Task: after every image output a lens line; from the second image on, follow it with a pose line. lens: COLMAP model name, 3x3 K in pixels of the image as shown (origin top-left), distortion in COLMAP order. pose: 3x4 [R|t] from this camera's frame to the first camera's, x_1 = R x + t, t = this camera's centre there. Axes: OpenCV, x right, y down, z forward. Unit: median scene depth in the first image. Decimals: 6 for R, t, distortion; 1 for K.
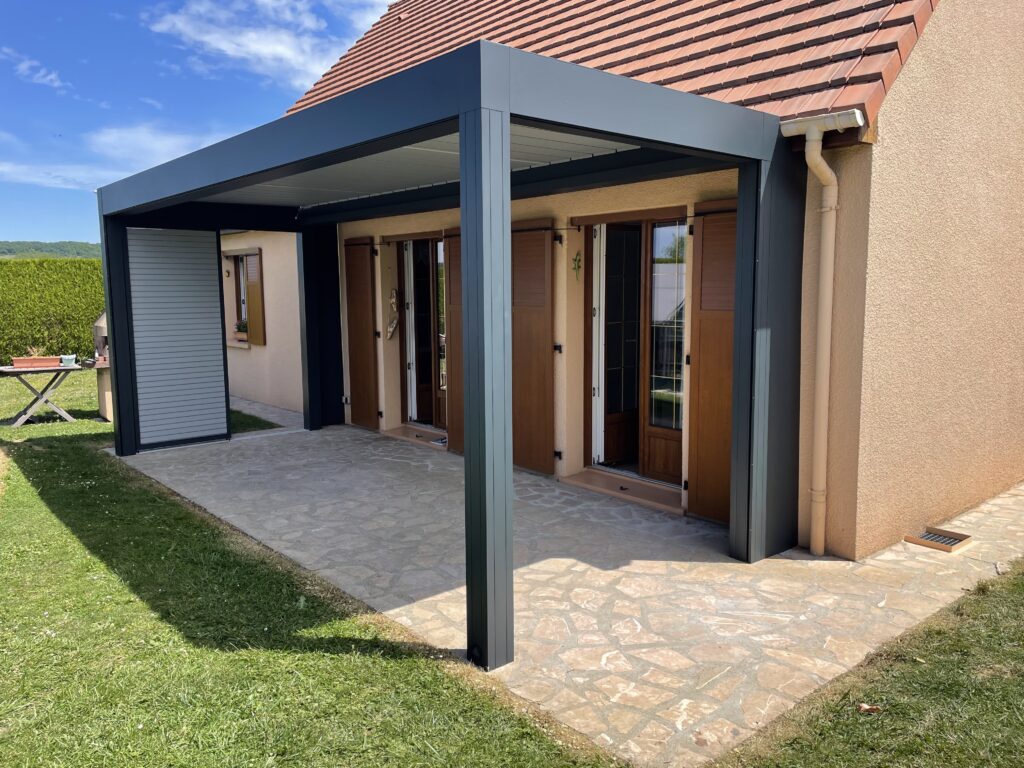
lens RADIAL K [[774.2, 0, 510.4], [0, 774.2, 370.0], [0, 0, 1]] dist [0.089754, -0.116973]
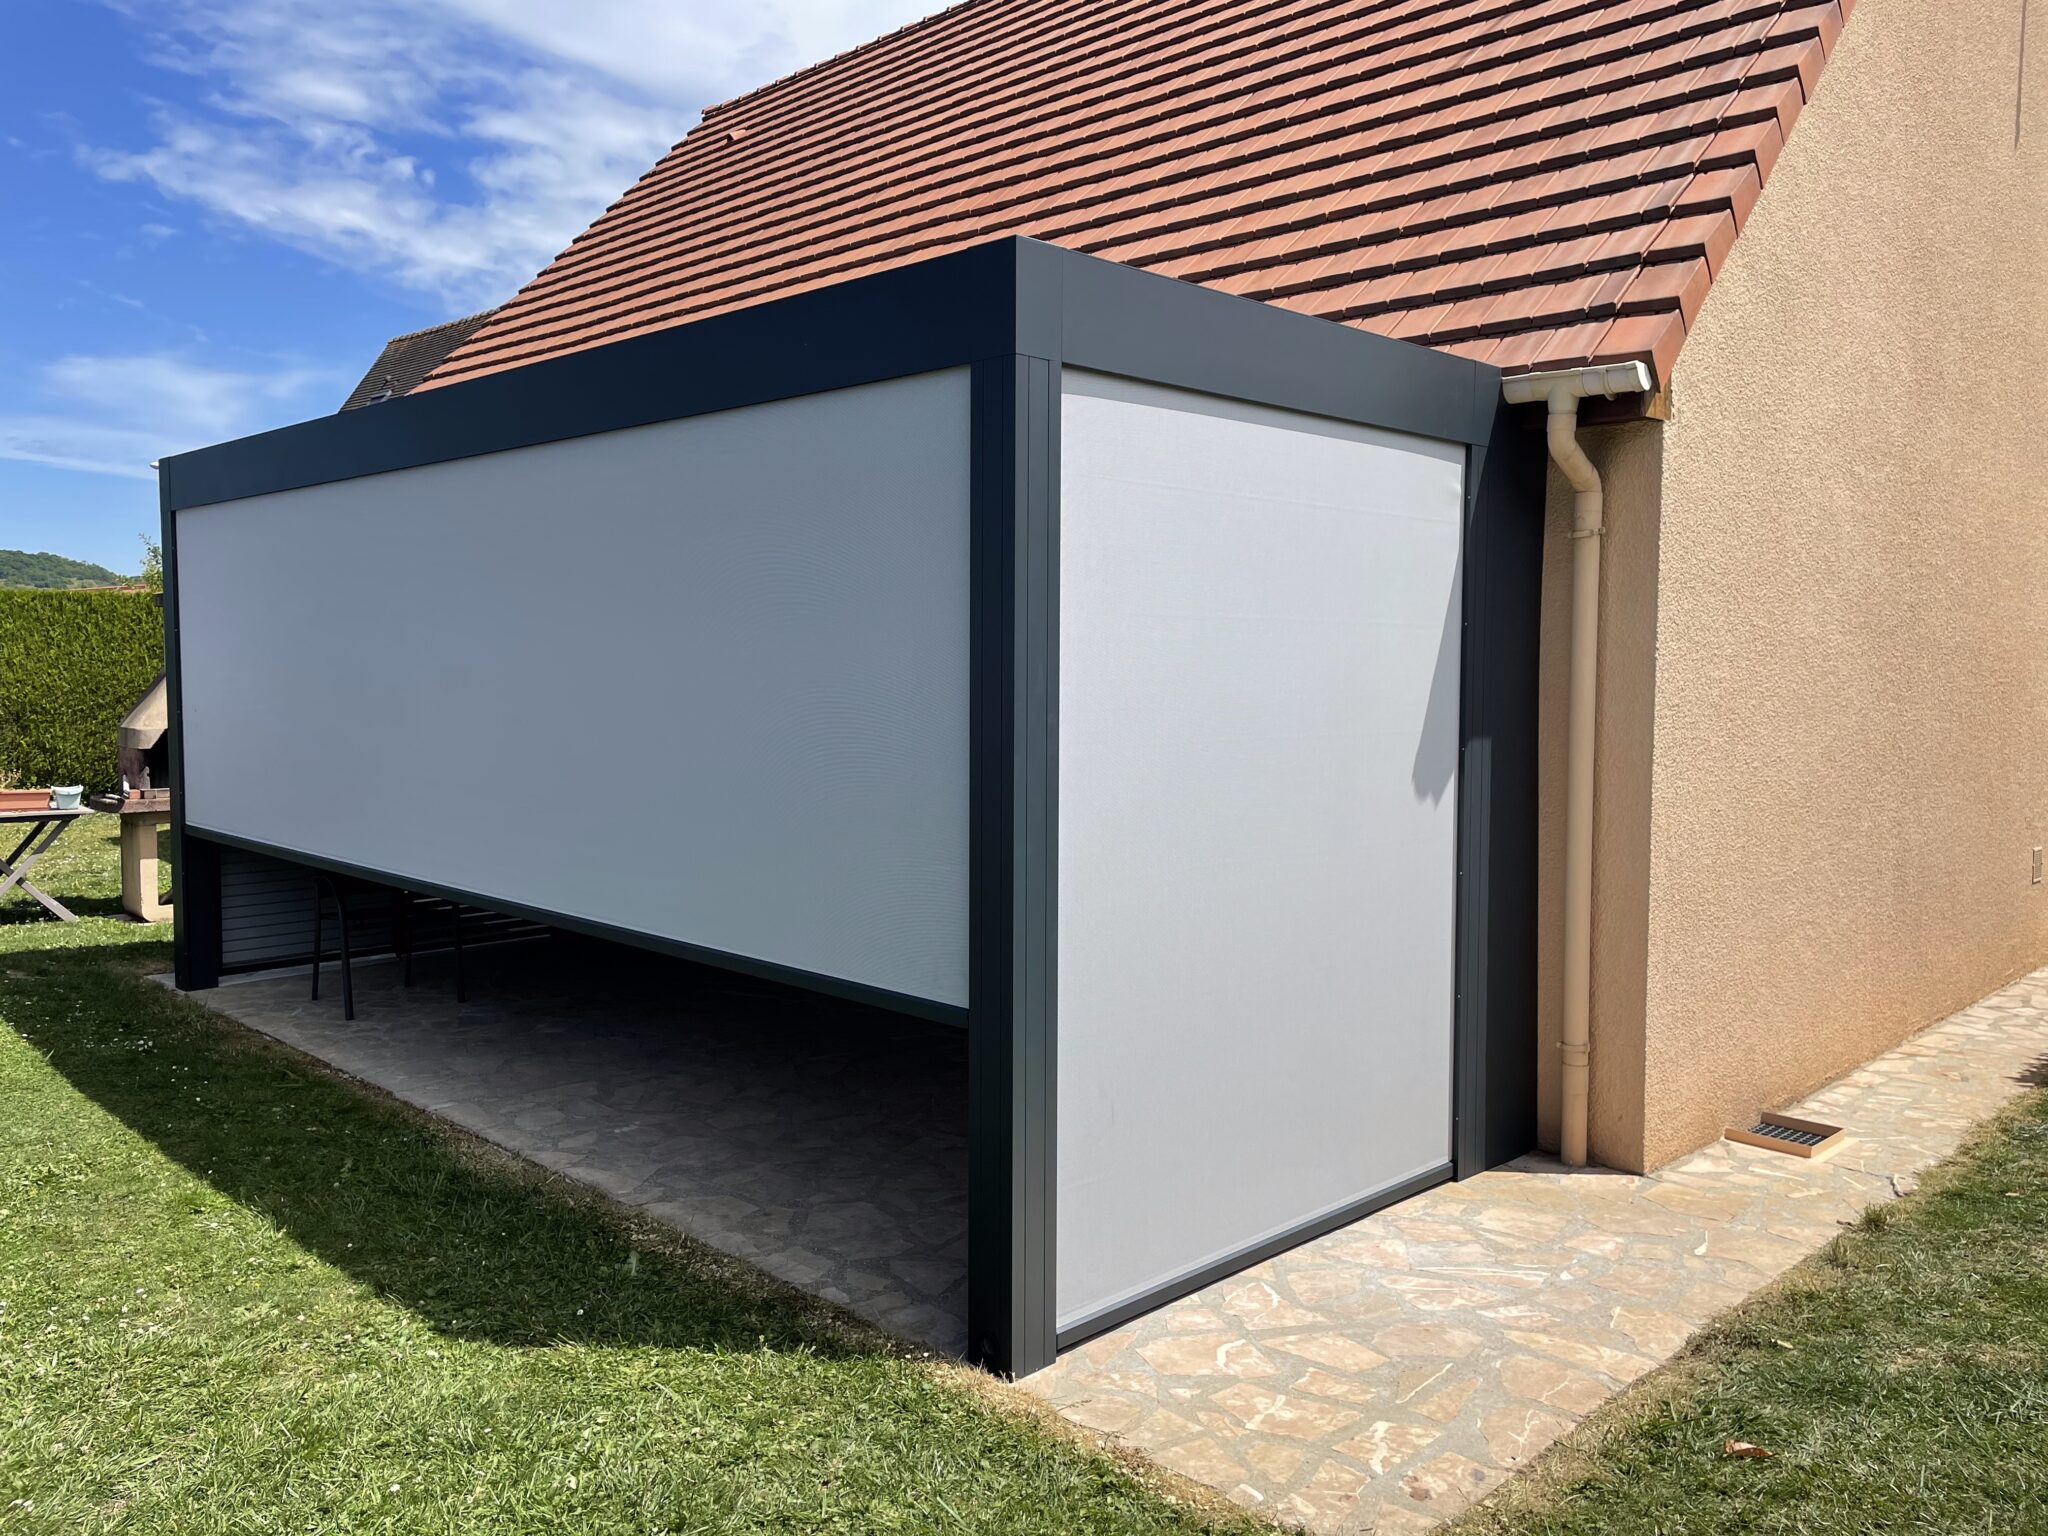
lens RADIAL K [[1548.3, 0, 1014.4], [0, 1548.3, 740.1], [0, 0, 1]] dist [0.089754, -0.116973]
pose [[0.997303, 0.008170, 0.072945, -0.079421], [-0.004414, 0.998663, -0.051504, 0.000393], [-0.073268, 0.051043, 0.996005, -0.068825]]
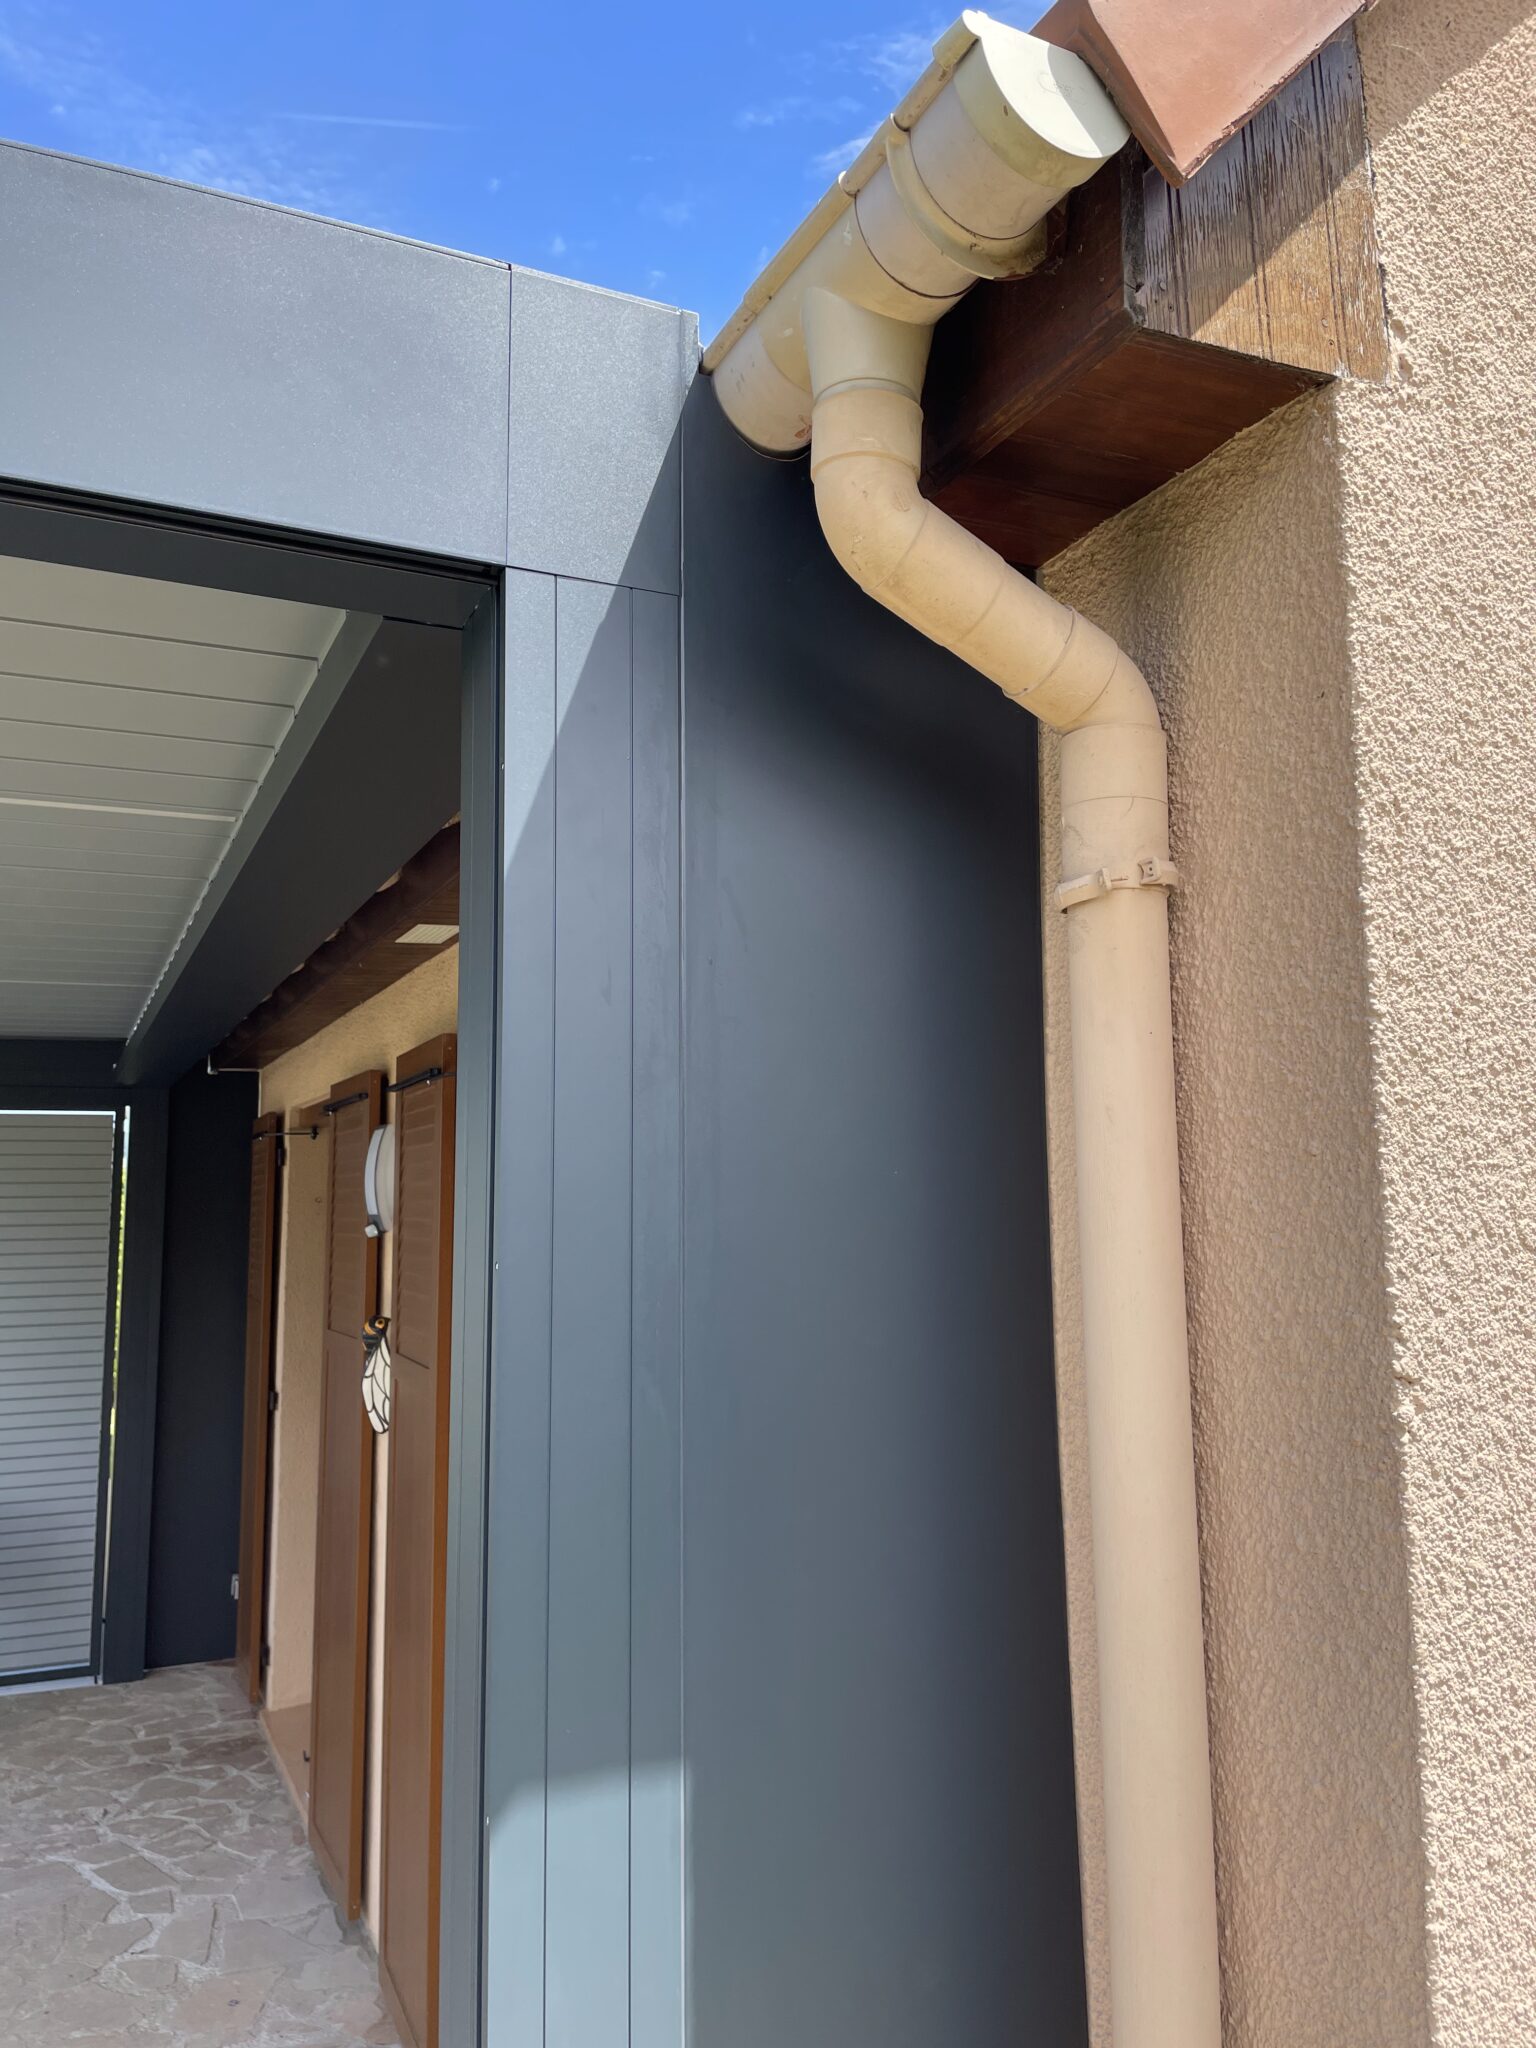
lens RADIAL K [[1548.3, 0, 768.4], [0, 1548.3, 1008.5], [0, 0, 1]] dist [0.089754, -0.116973]
pose [[0.962602, -0.037147, -0.268360, 0.421470], [-0.025372, 0.973841, -0.225810, -0.120325], [0.269728, 0.224174, 0.936479, 0.728393]]
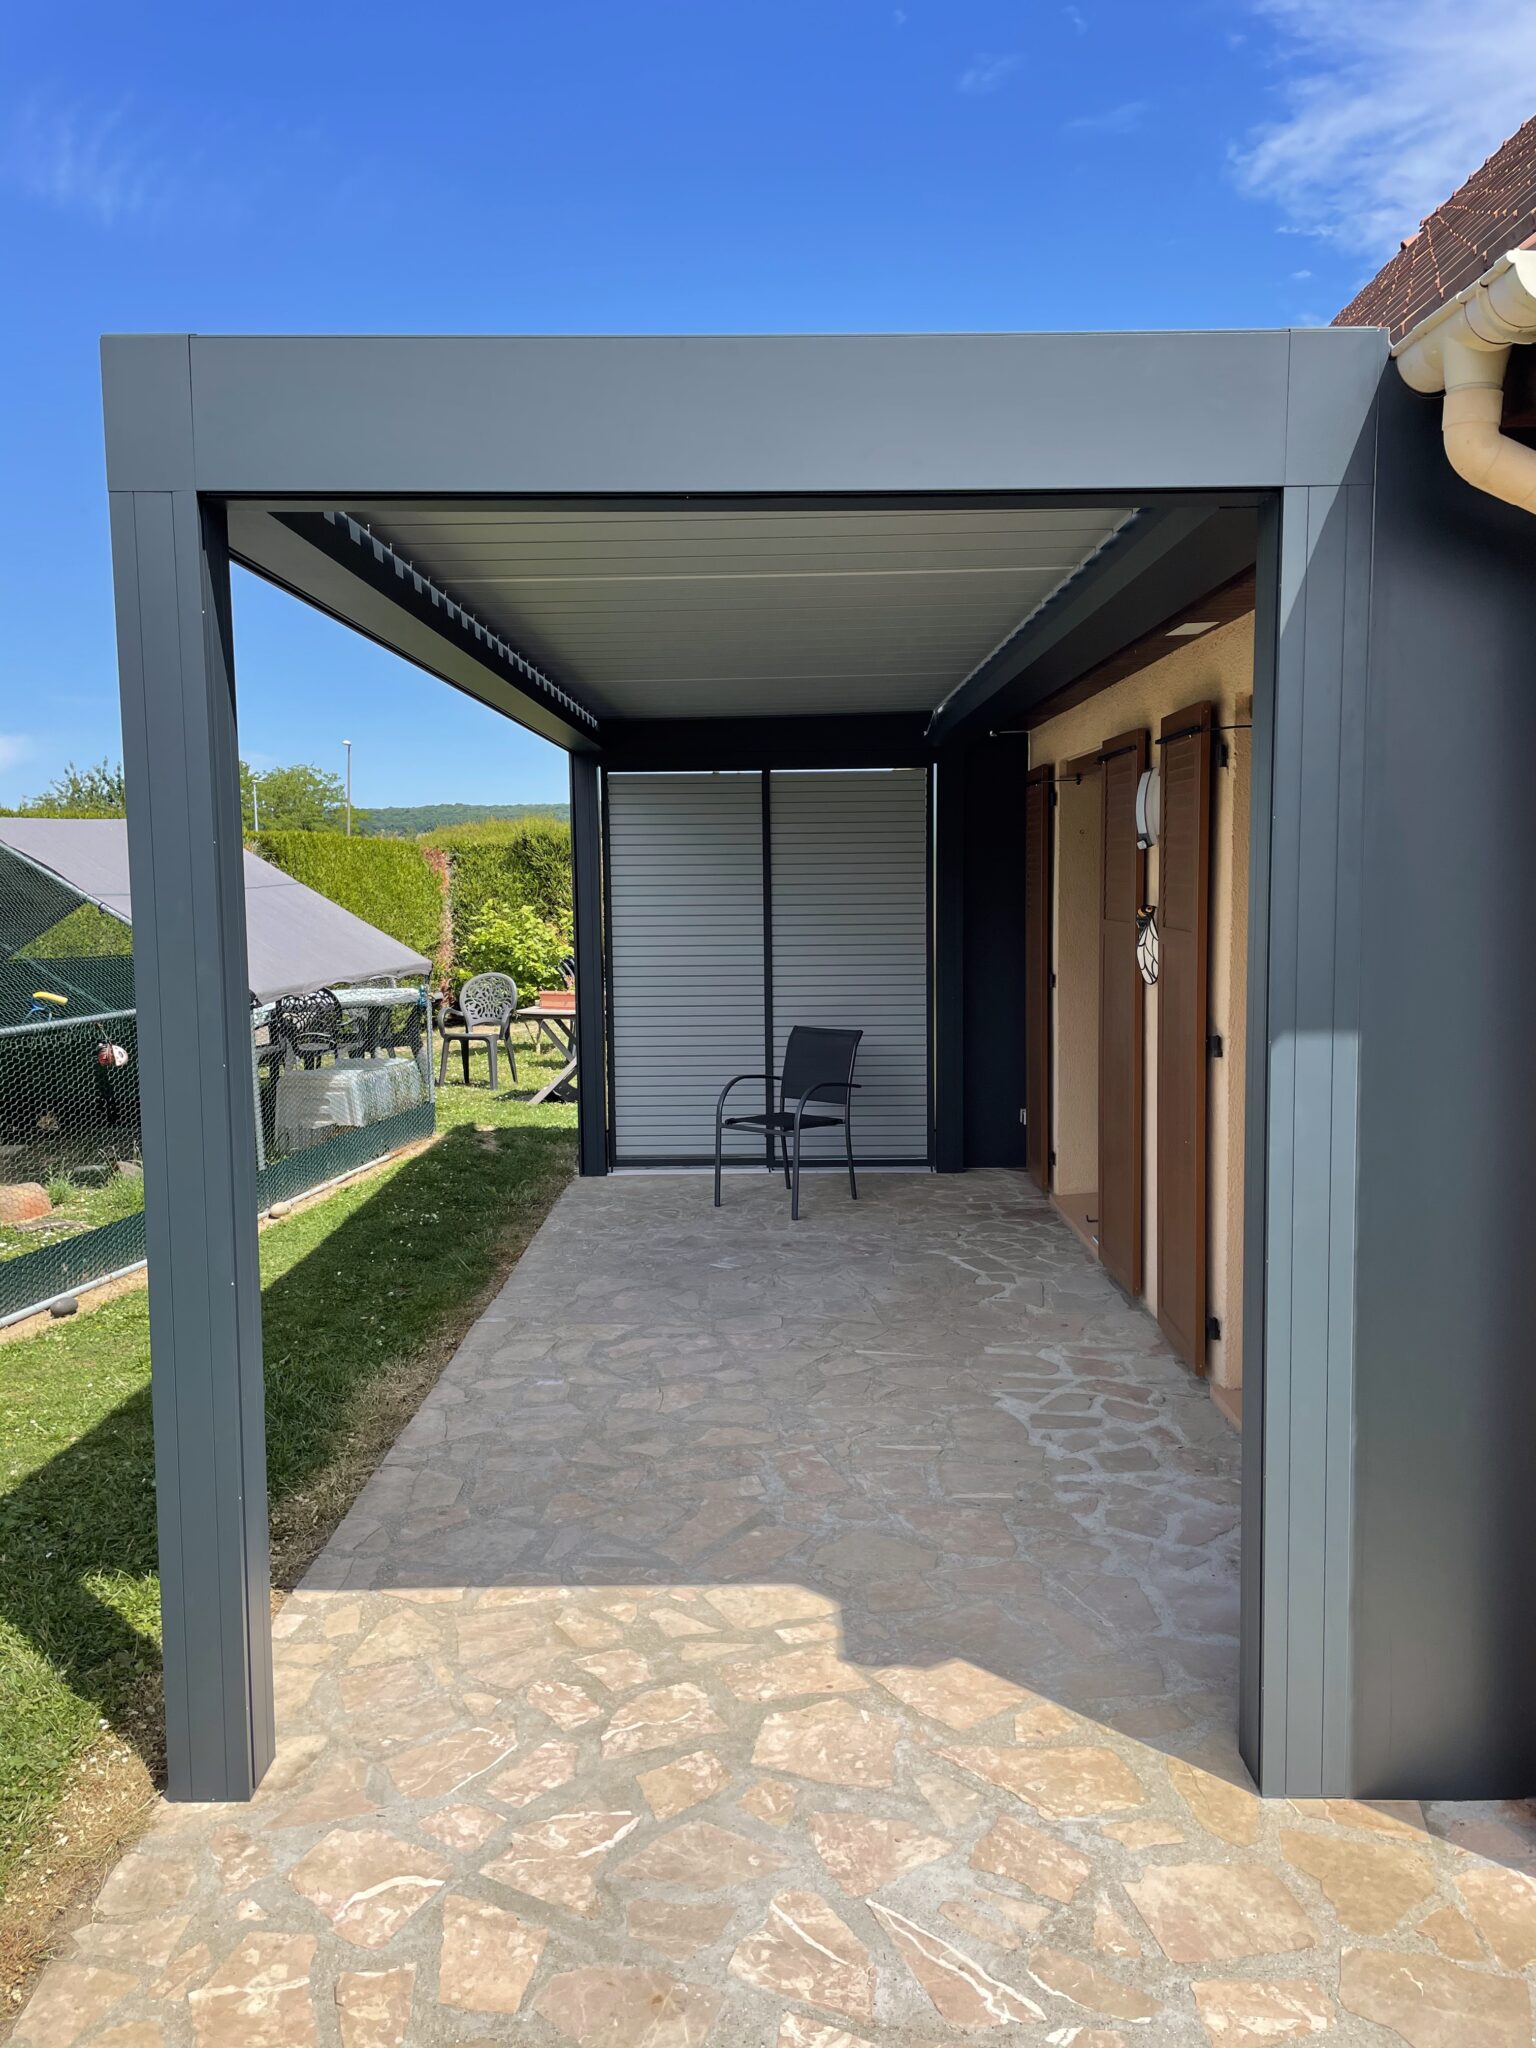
lens RADIAL K [[1548.3, 0, 774.5], [0, 1548.3, 997.9], [0, 0, 1]] dist [0.089754, -0.116973]
pose [[0.759230, 0.055145, -0.648482, 0.551673], [-0.066806, 0.997744, 0.006630, -0.058592], [0.647384, 0.038288, 0.761201, 0.395562]]
